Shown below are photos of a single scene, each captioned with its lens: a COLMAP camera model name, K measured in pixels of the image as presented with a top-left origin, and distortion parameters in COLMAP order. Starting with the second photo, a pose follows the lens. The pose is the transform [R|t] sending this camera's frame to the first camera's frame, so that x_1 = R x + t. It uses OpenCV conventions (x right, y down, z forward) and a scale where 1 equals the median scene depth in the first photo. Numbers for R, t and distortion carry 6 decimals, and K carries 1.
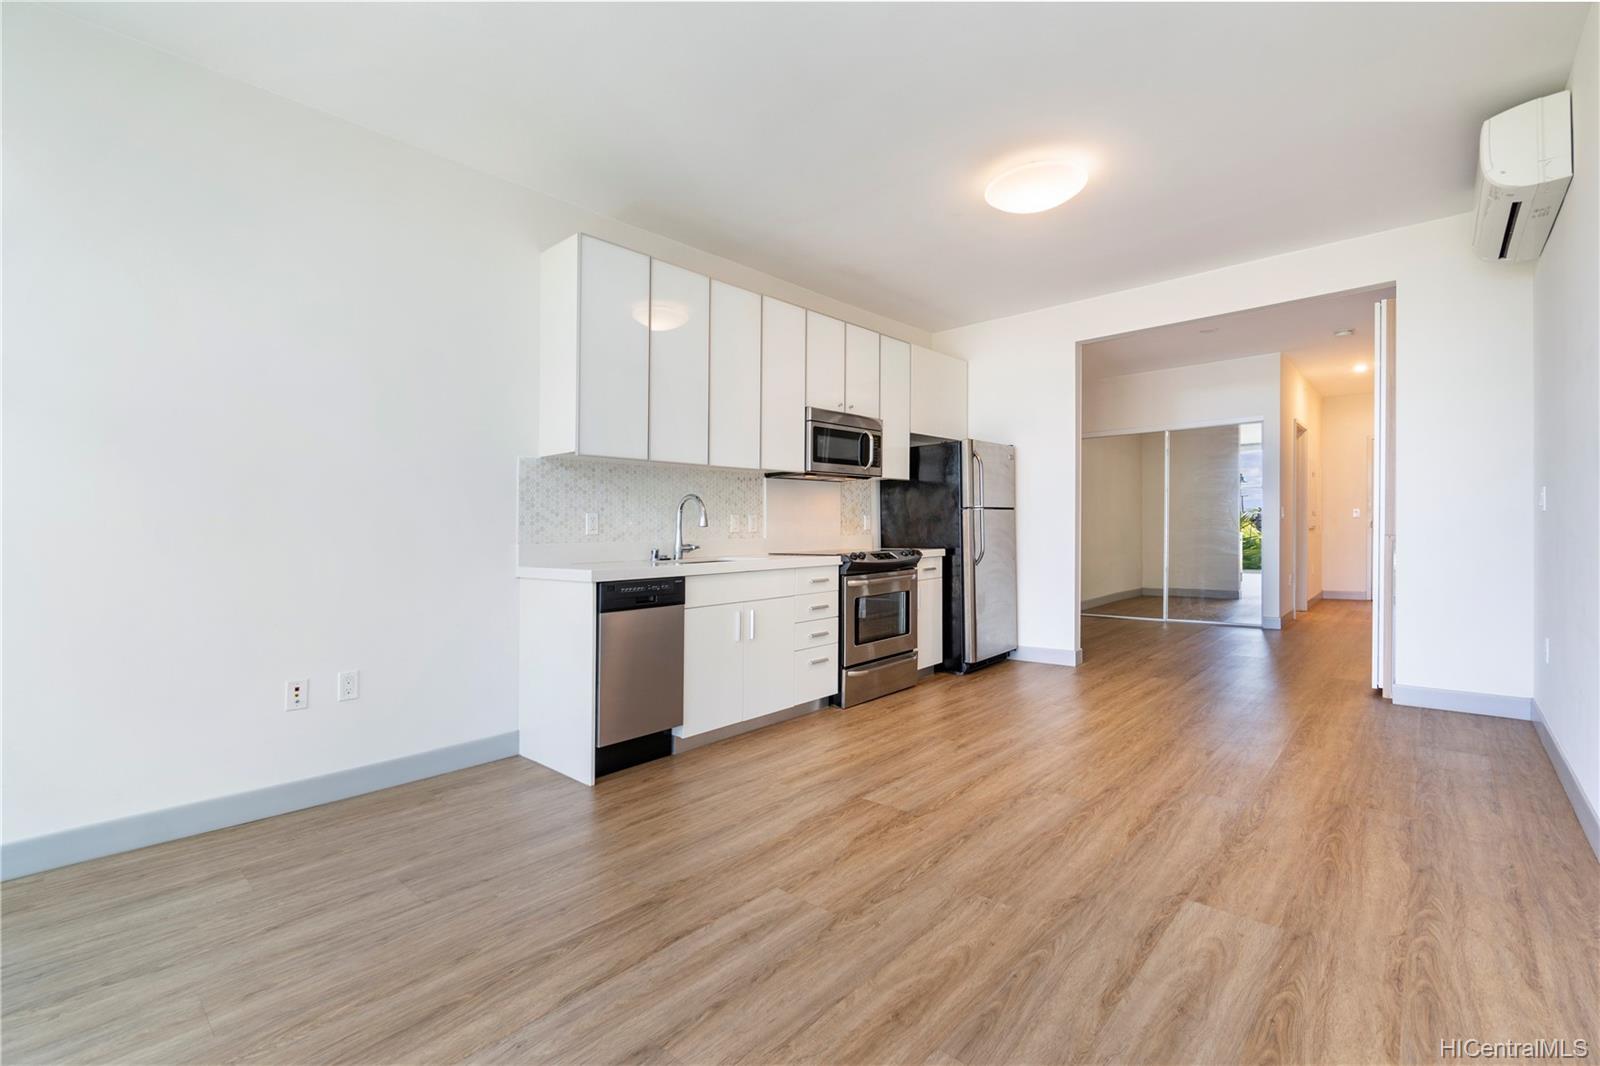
lens RADIAL K [[656.8, 0, 798.2], [0, 656.8, 541.1], [0, 0, 1]] dist [-0.018178, -0.000024]
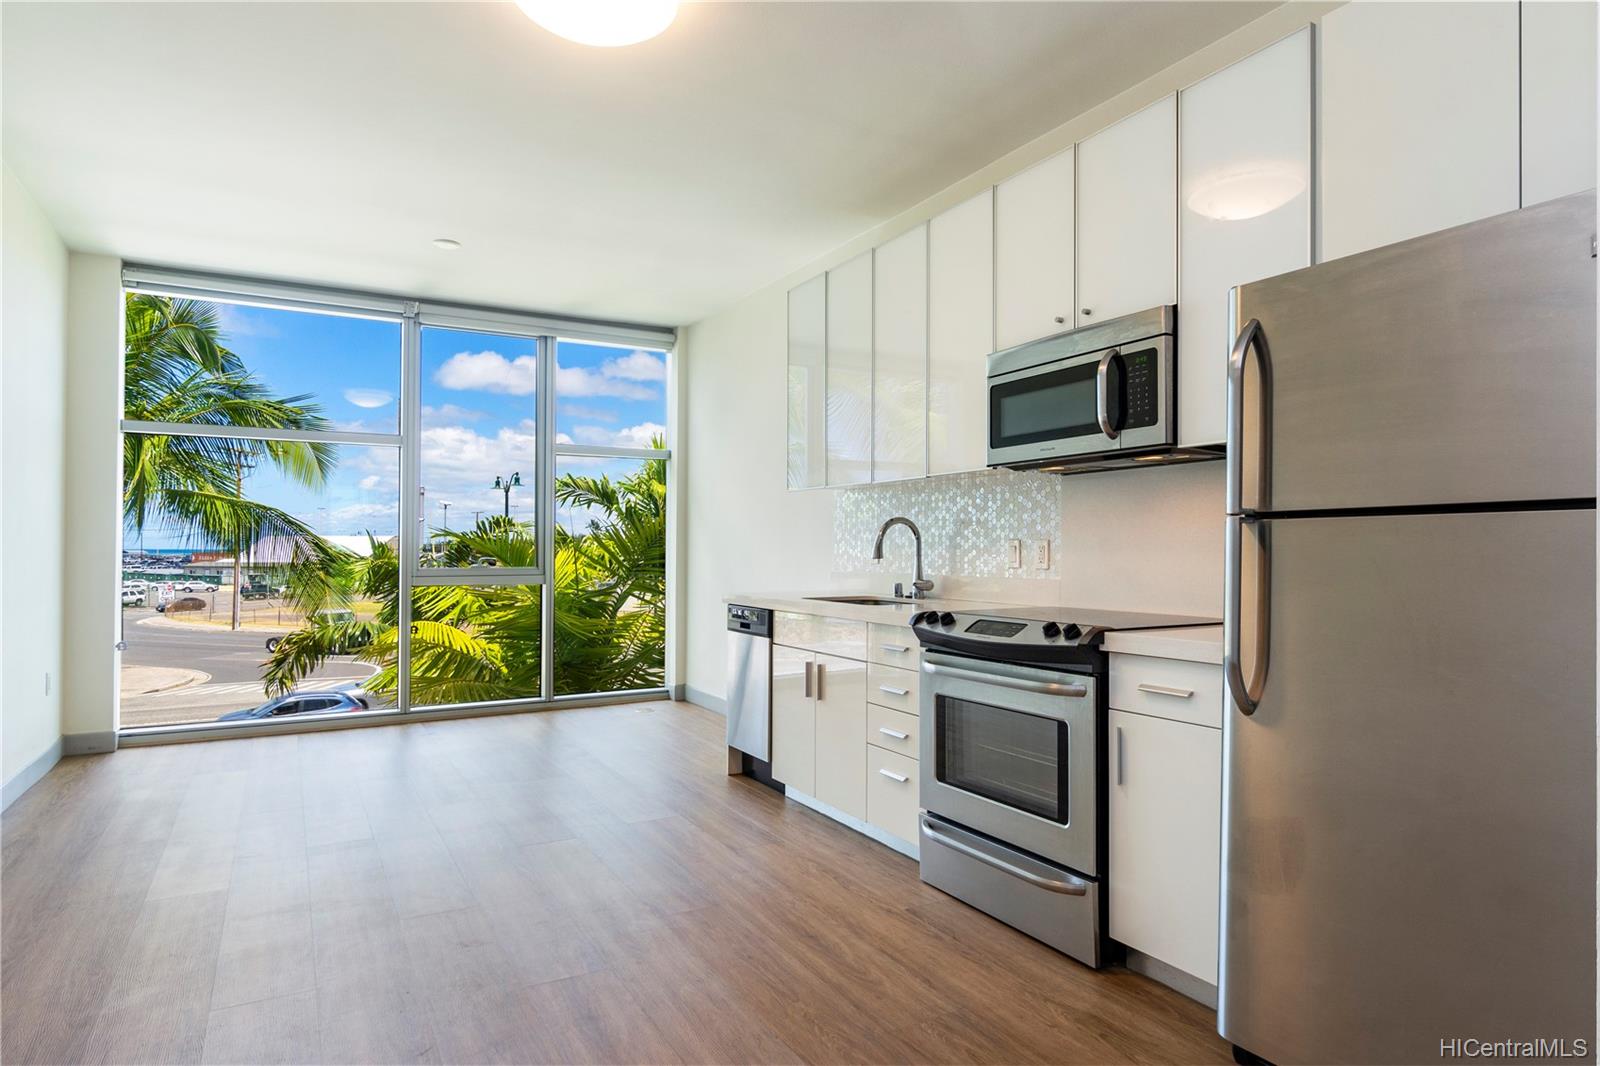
lens RADIAL K [[906.6, 0, 800.0], [0, 906.6, 533.0], [0, 0, 1]] dist [0.001241, -0.000419]
pose [[-0.278606, -0.001998, -0.960403, 0.830315], [-0.014662, 0.999890, 0.002173, -0.047340], [0.960294, 0.014687, -0.278605, 1.068133]]
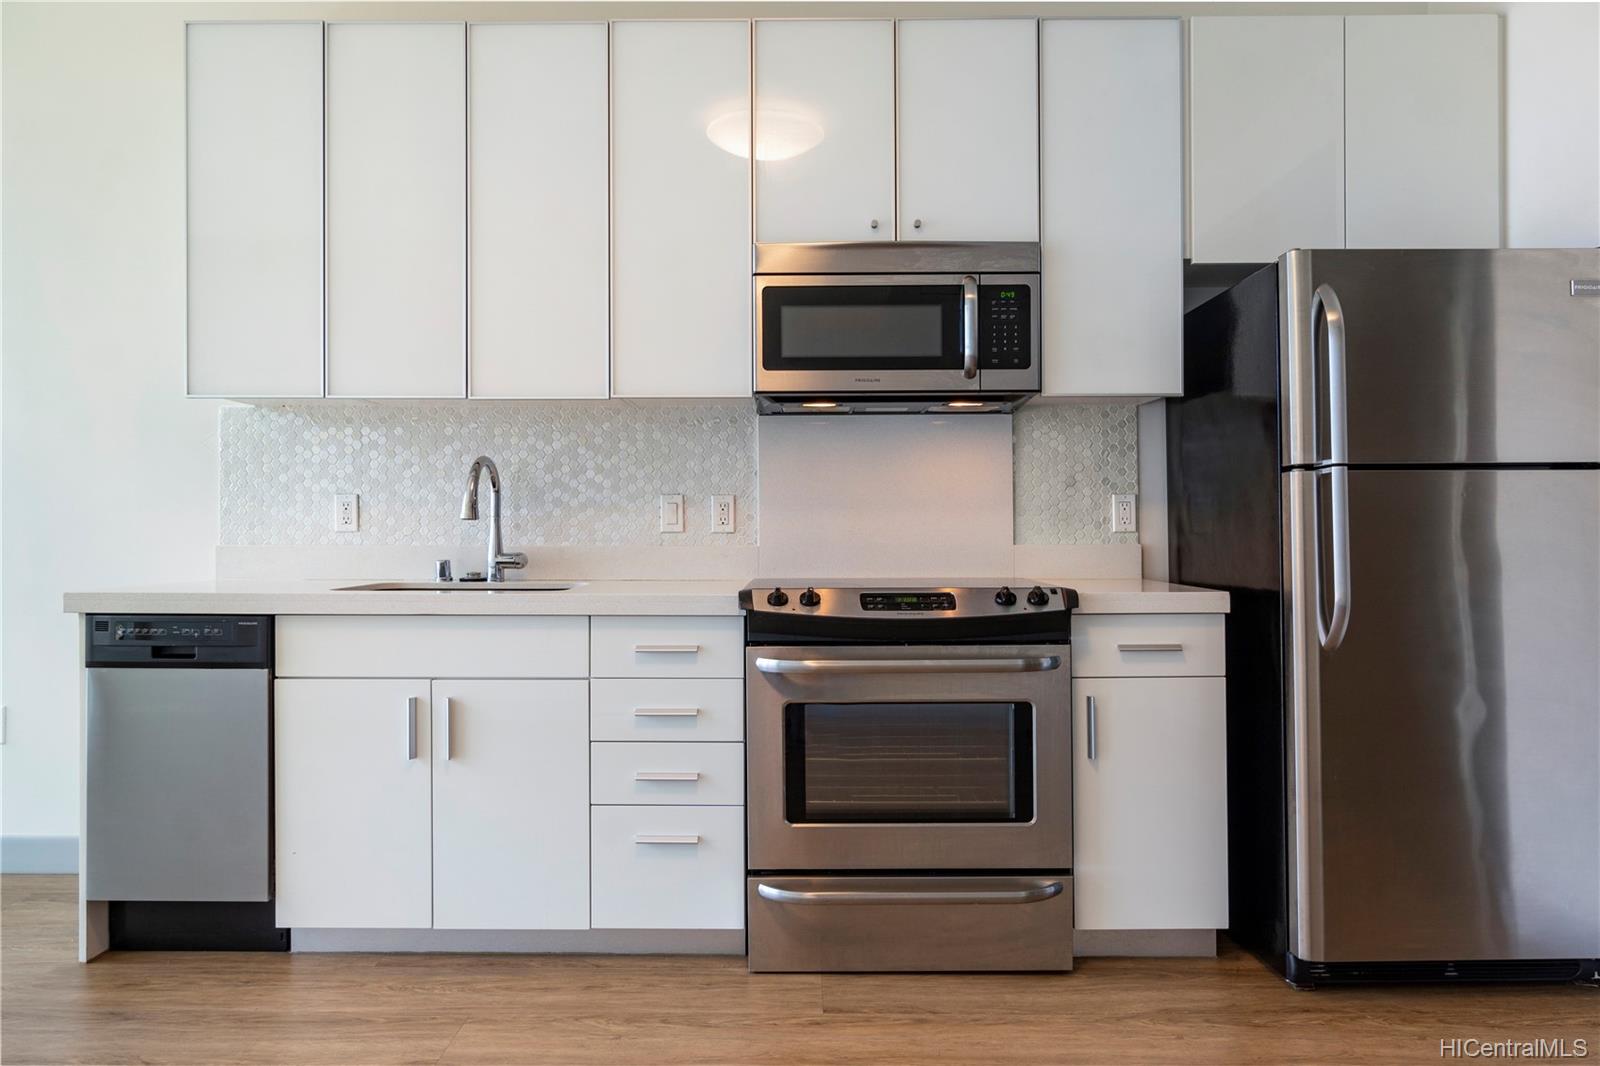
lens RADIAL K [[1035.8, 0, 801.8], [0, 1035.8, 517.3], [0, 0, 1]] dist [-0.004747, -0.003827]
pose [[0.688346, 0.005950, -0.725358, 0.534460], [-0.023302, 0.999632, -0.013913, -0.016312], [0.725008, 0.026479, 0.688232, 0.559764]]
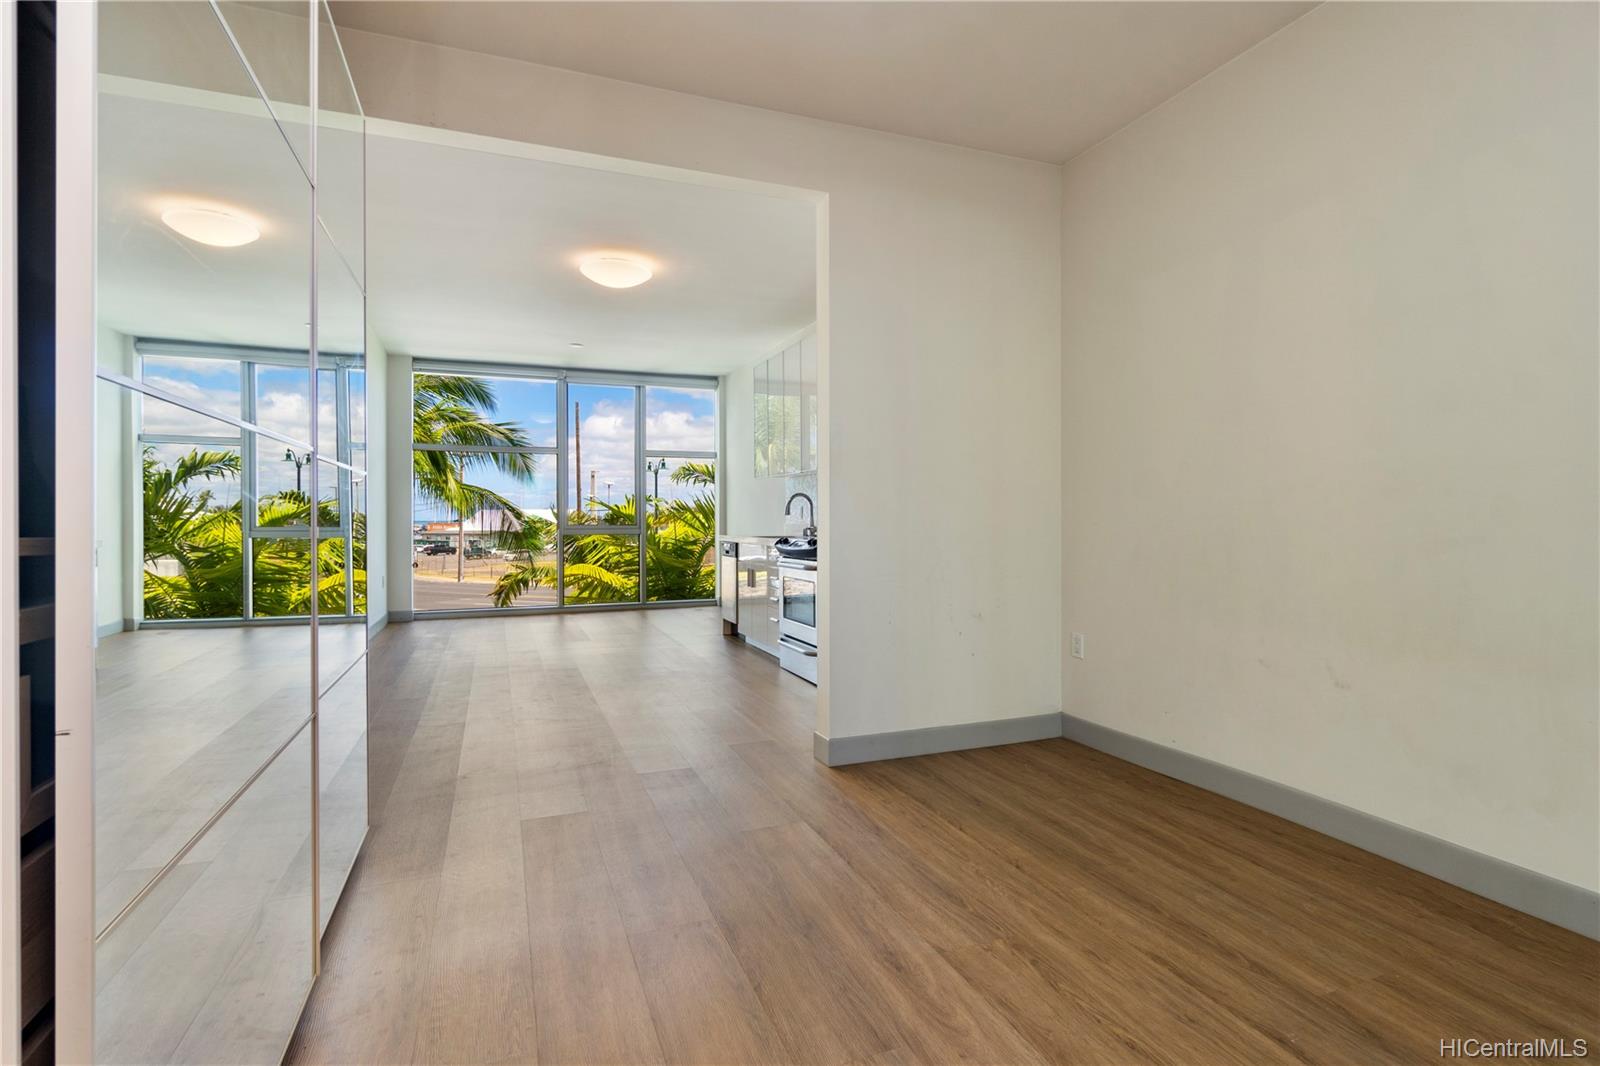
lens RADIAL K [[769.0, 0, 792.9], [0, 769.0, 512.5], [0, 0, 1]] dist [-0.001030, -0.000091]
pose [[-0.416286, 0.009348, -0.909186, 1.292441], [-0.007362, 0.999880, 0.013651, -0.044797], [0.909204, 0.012376, -0.416167, 1.540846]]
